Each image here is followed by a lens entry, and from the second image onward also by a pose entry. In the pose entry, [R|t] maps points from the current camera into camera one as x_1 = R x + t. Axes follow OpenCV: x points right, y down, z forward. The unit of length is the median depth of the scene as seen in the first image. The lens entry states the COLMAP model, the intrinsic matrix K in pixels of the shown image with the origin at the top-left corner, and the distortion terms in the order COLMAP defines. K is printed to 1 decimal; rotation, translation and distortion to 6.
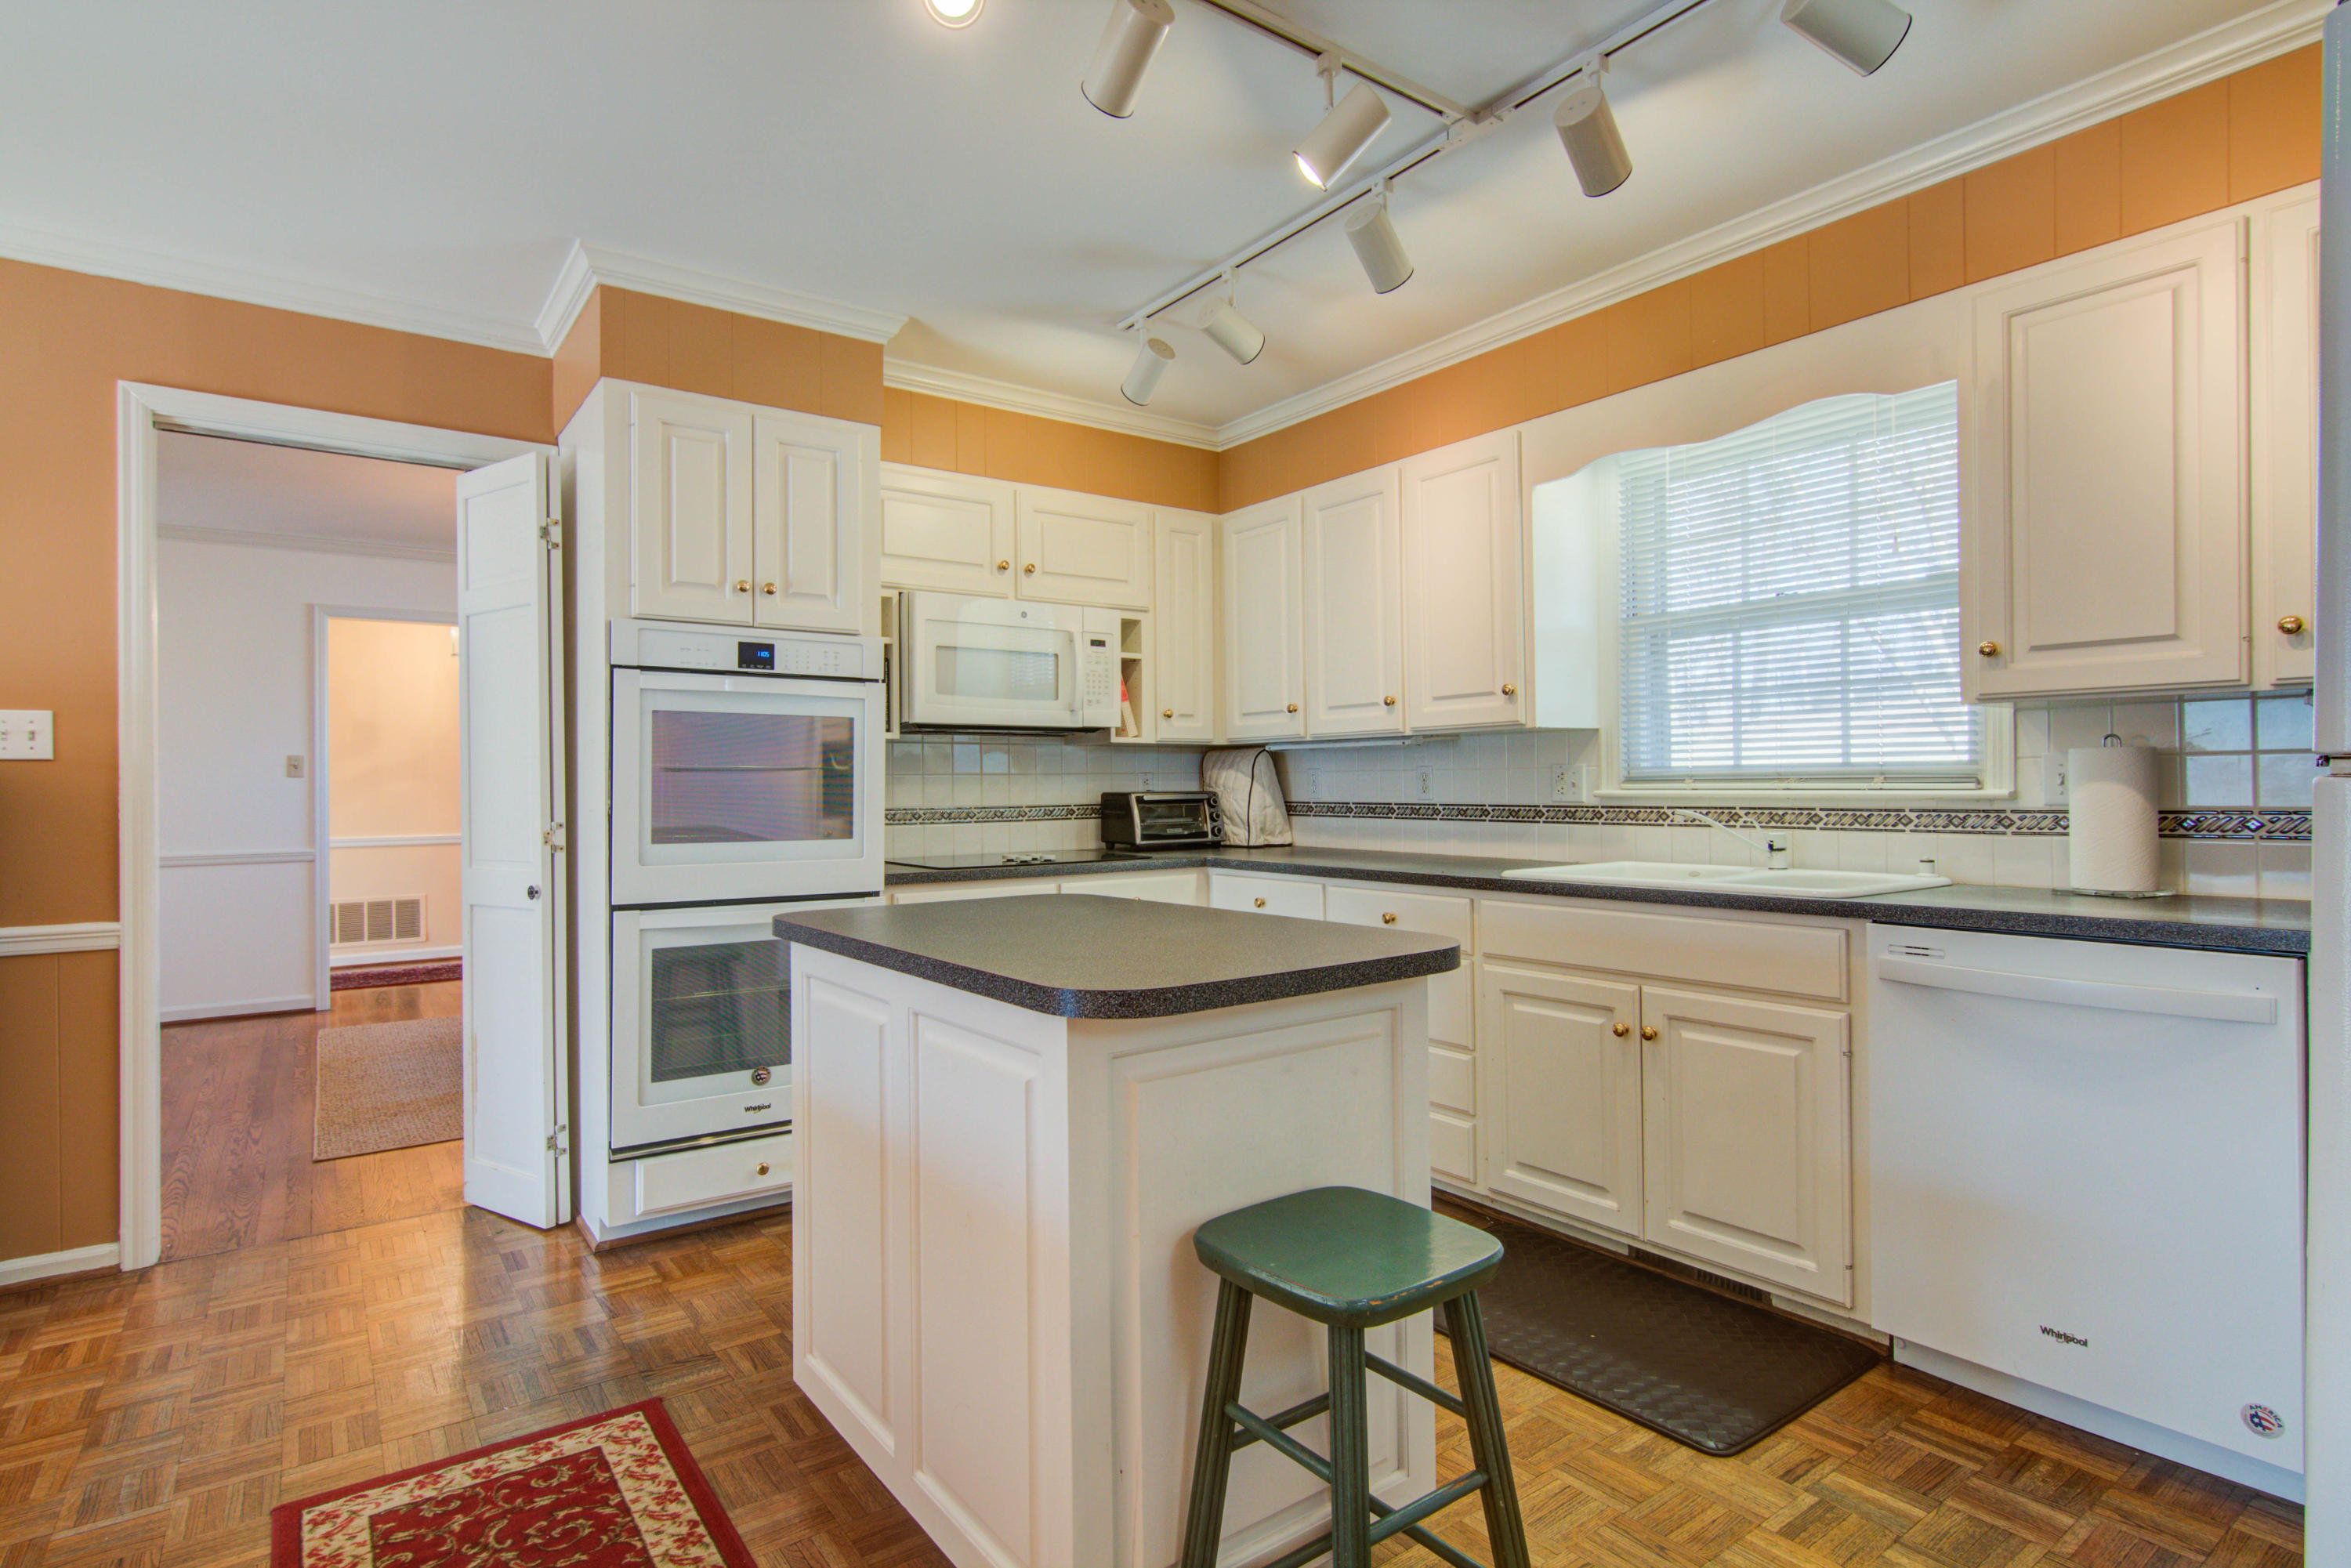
lens RADIAL K [[1196.2, 0, 1182.4], [0, 1196.2, 776.5], [0, 0, 1]] dist [0.010392, -0.003596]
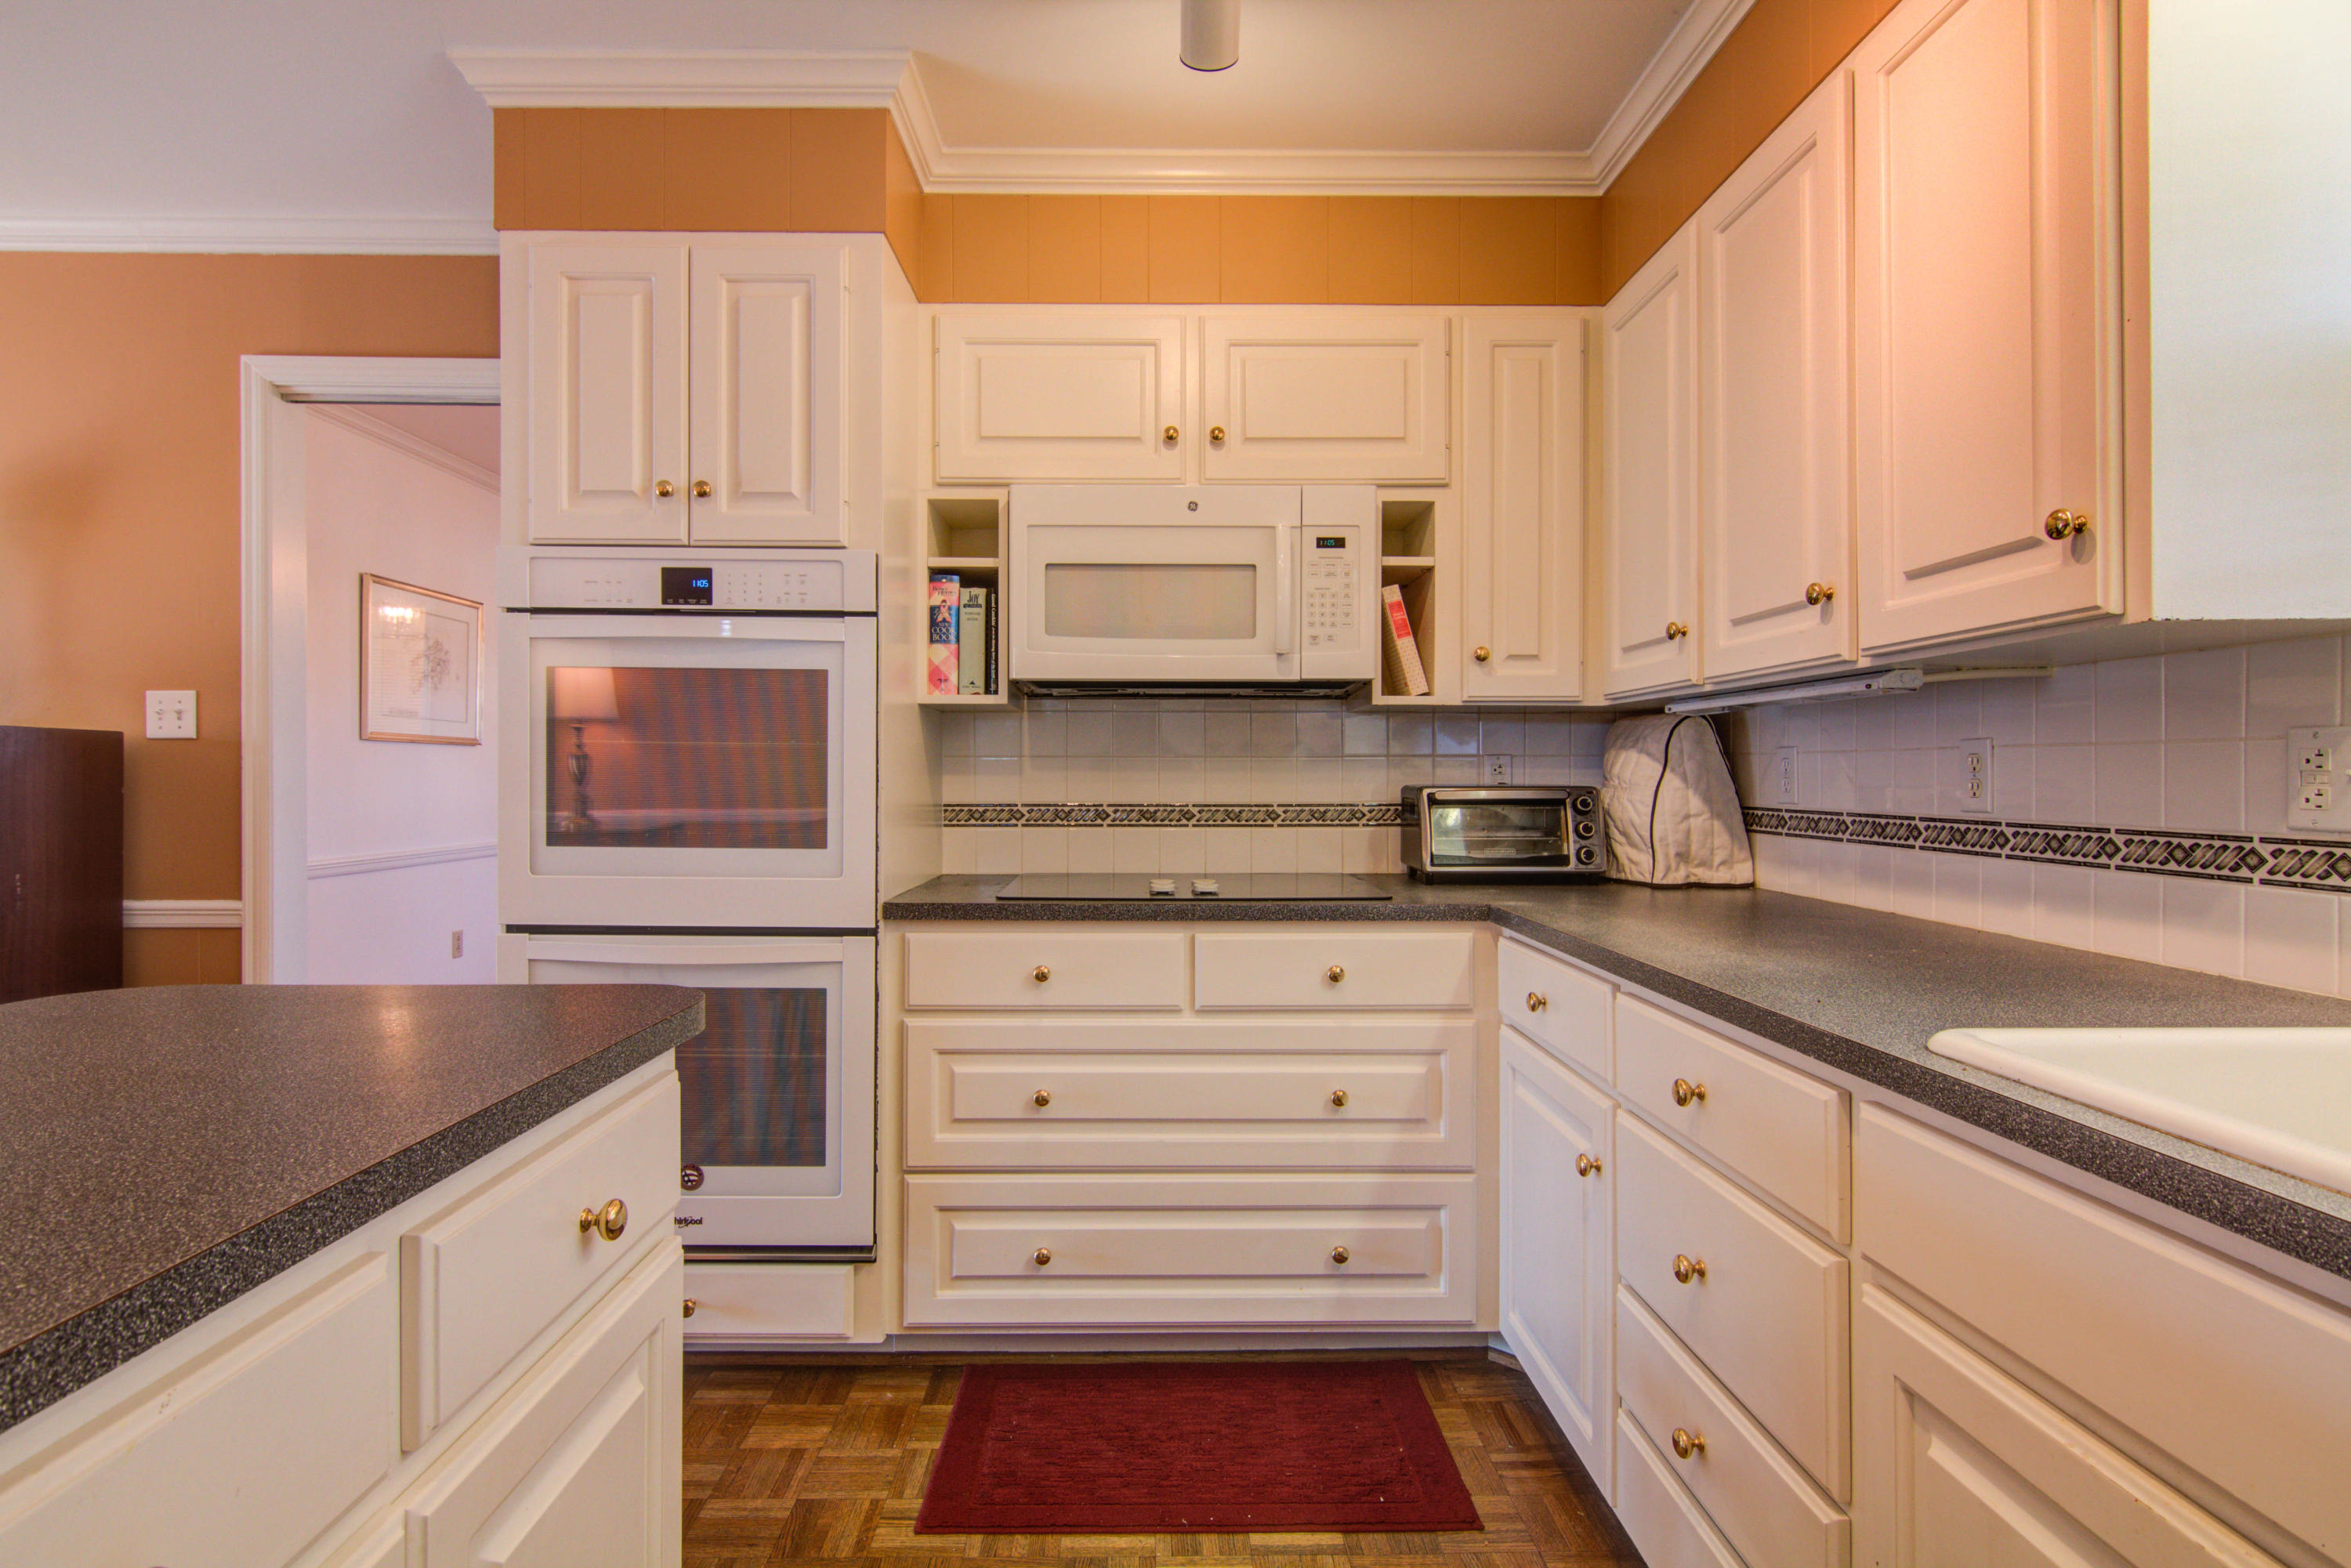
lens RADIAL K [[1196.2, 0, 1166.4], [0, 1196.2, 774.4], [0, 0, 1]] dist [0.010392, -0.003596]
pose [[0.810418, 0.009581, -0.585774, 0.240131], [-0.004862, 0.999942, 0.009628, 0.002237], [0.585833, -0.004955, 0.810417, 0.485448]]
